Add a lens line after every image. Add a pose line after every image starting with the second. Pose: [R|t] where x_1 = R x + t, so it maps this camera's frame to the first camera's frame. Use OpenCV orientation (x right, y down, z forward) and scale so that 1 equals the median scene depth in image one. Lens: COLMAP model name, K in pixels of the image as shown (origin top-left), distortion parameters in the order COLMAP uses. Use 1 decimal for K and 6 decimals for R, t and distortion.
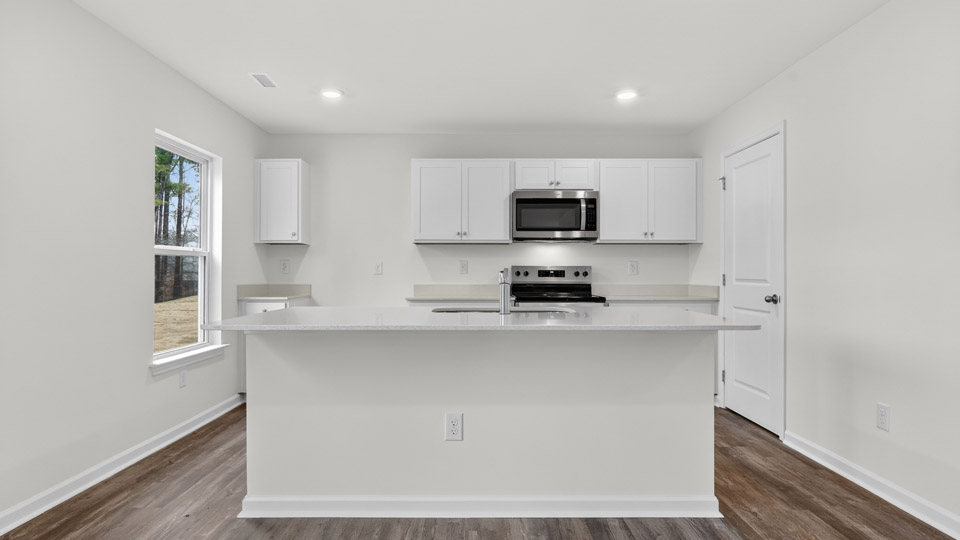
lens RADIAL K [[504.6, 0, 476.5], [0, 504.6, 267.9], [0, 0, 1]] dist [-0.013551, 0.000725]
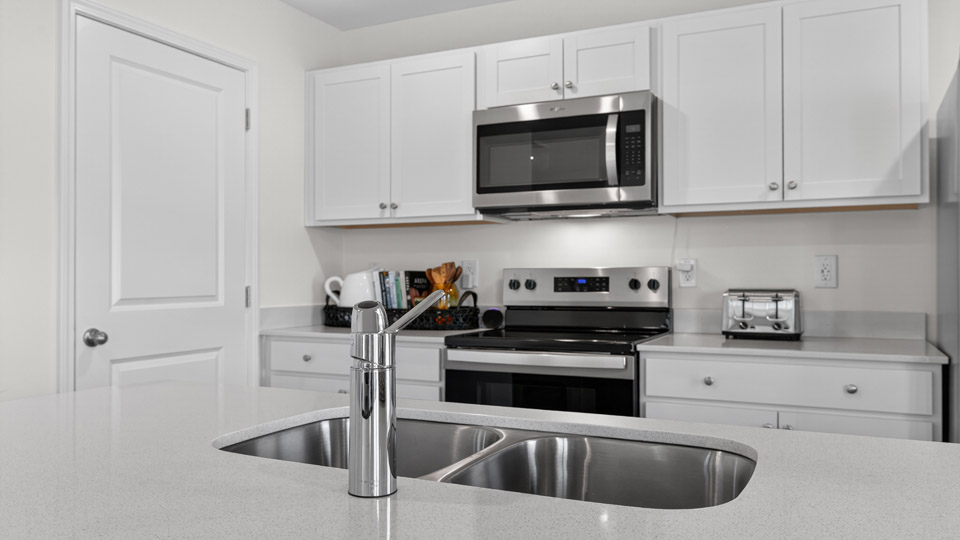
lens RADIAL K [[748.7, 0, 490.0], [0, 748.7, 266.9], [0, 0, 1]] dist [0.007422, 0.010595]
pose [[0.903640, -0.009392, -0.428190, 0.385408], [0.004362, 0.999910, -0.012725, 0.003979], [0.428271, 0.009631, 0.903599, 0.359763]]
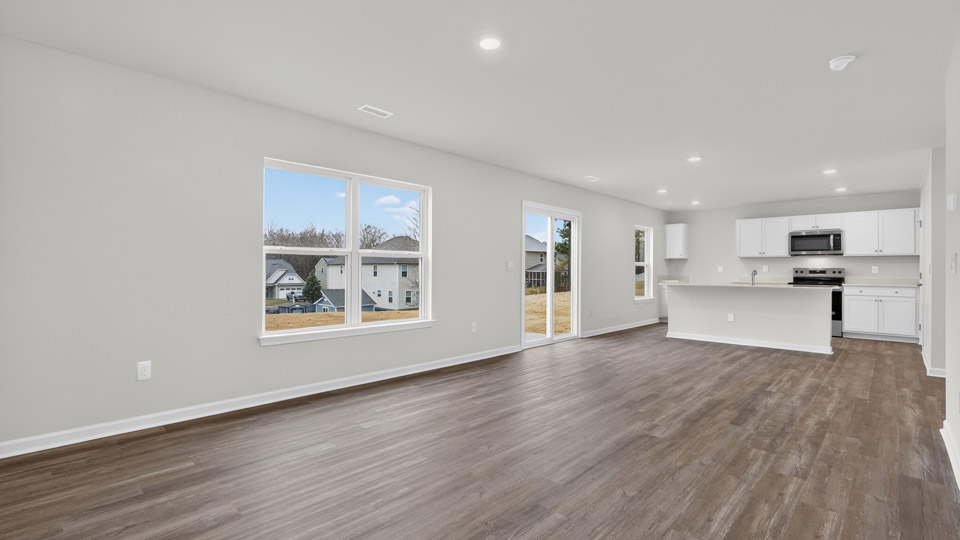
lens RADIAL K [[444.2, 0, 475.0], [0, 444.2, 267.6], [0, 0, 1]] dist [0.001054, -0.000431]
pose [[0.730381, -0.001402, -0.683039, 0.373001], [0.000525, 0.999999, -0.001492, -0.003992], [0.683040, 0.000731, 0.730380, -1.225812]]
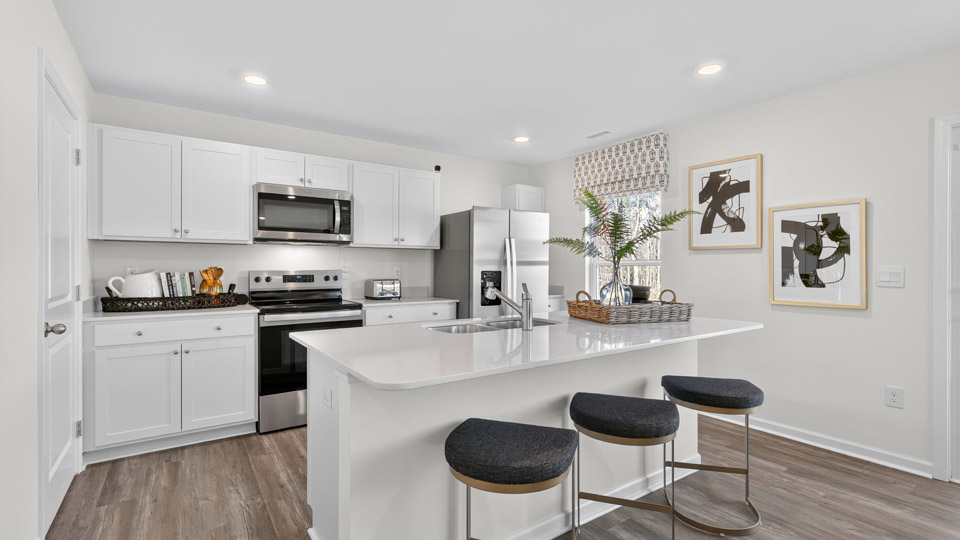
lens RADIAL K [[444.2, 0, 486.9], [0, 444.2, 270.5], [0, 0, 1]] dist [0.001054, -0.000431]
pose [[0.807891, -0.005207, 0.589309, -0.053624], [-0.000086, 0.999960, 0.008953, -0.011355], [-0.589332, -0.007284, 0.807858, 0.151054]]
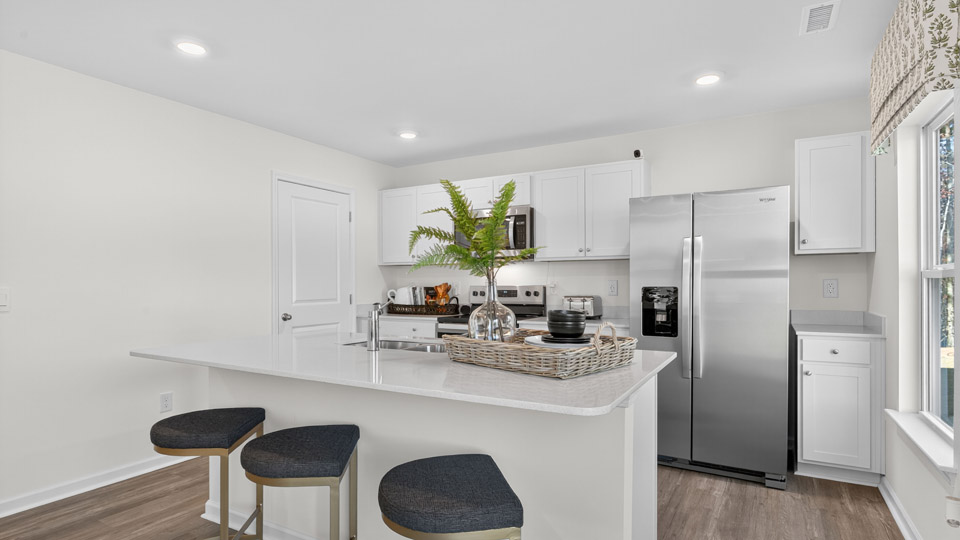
lens RADIAL K [[504.6, 0, 485.8], [0, 504.6, 287.0], [0, 0, 1]] dist [-0.013551, 0.000725]
pose [[0.873305, -0.002747, -0.487165, 0.623060], [0.006474, 0.999961, 0.005967, -0.007741], [0.487130, -0.008364, 0.873289, 0.131989]]
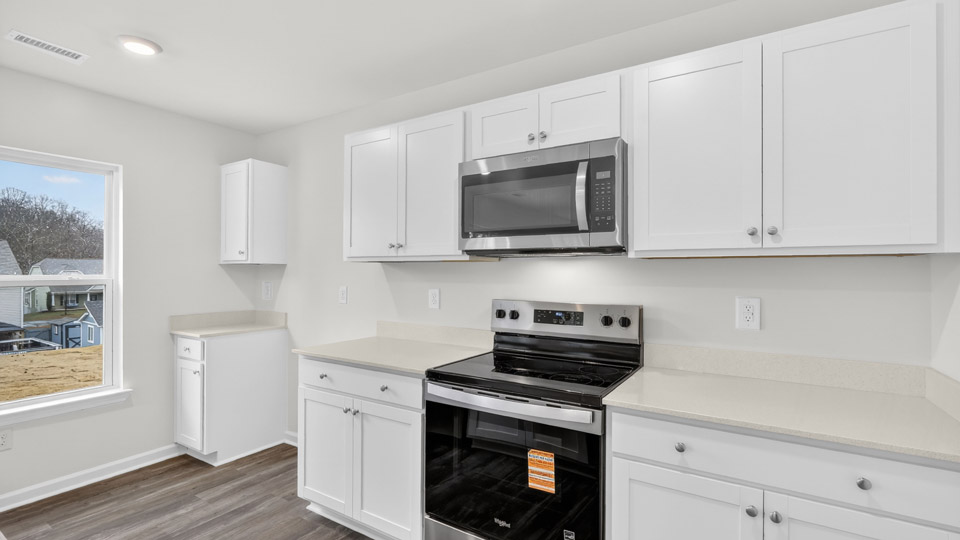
lens RADIAL K [[444.2, 0, 476.5], [0, 444.2, 270.1], [0, 0, 1]] dist [0.001054, -0.000431]
pose [[0.841942, -0.000493, -0.539568, 0.338782], [0.003476, 0.999984, 0.004510, -0.040979], [0.539557, -0.005673, 0.841930, 0.602500]]
